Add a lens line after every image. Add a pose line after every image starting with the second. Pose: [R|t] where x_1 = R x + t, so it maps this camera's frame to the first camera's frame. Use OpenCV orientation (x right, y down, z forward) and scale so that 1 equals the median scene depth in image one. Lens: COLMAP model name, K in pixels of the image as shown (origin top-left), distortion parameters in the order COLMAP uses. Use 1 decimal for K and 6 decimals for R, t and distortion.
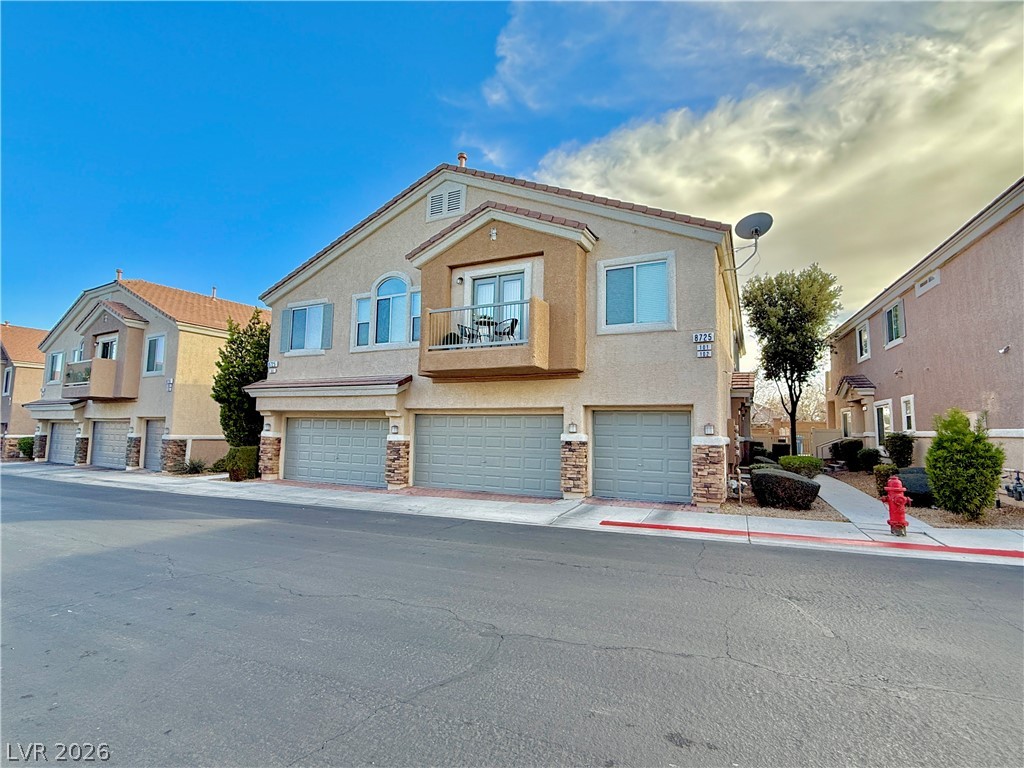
lens RADIAL K [[556.8, 0, 545.3], [0, 556.8, 380.9], [0, 0, 1]] dist [0.004770, -0.002729]
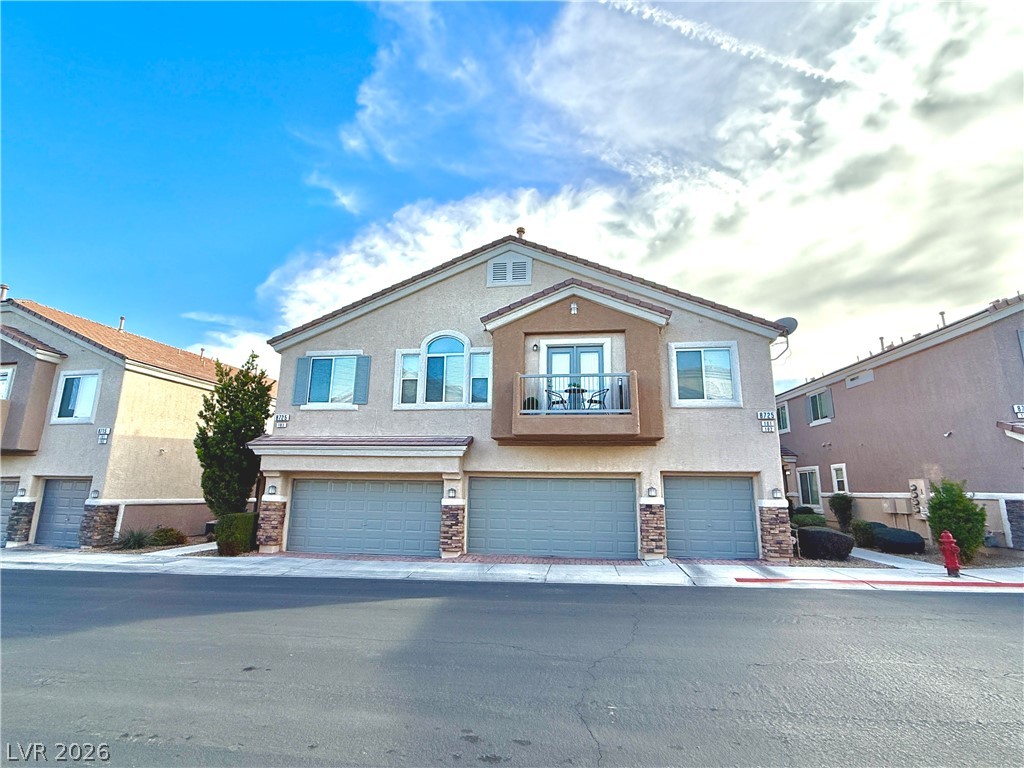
lens RADIAL K [[556.8, 0, 545.3], [0, 556.8, 380.9], [0, 0, 1]] dist [0.004770, -0.002729]
pose [[0.937696, 0.065400, 0.341246, -0.405392], [-0.031274, 0.994026, -0.104568, -0.008748], [-0.346046, 0.087380, 0.934140, 0.026029]]
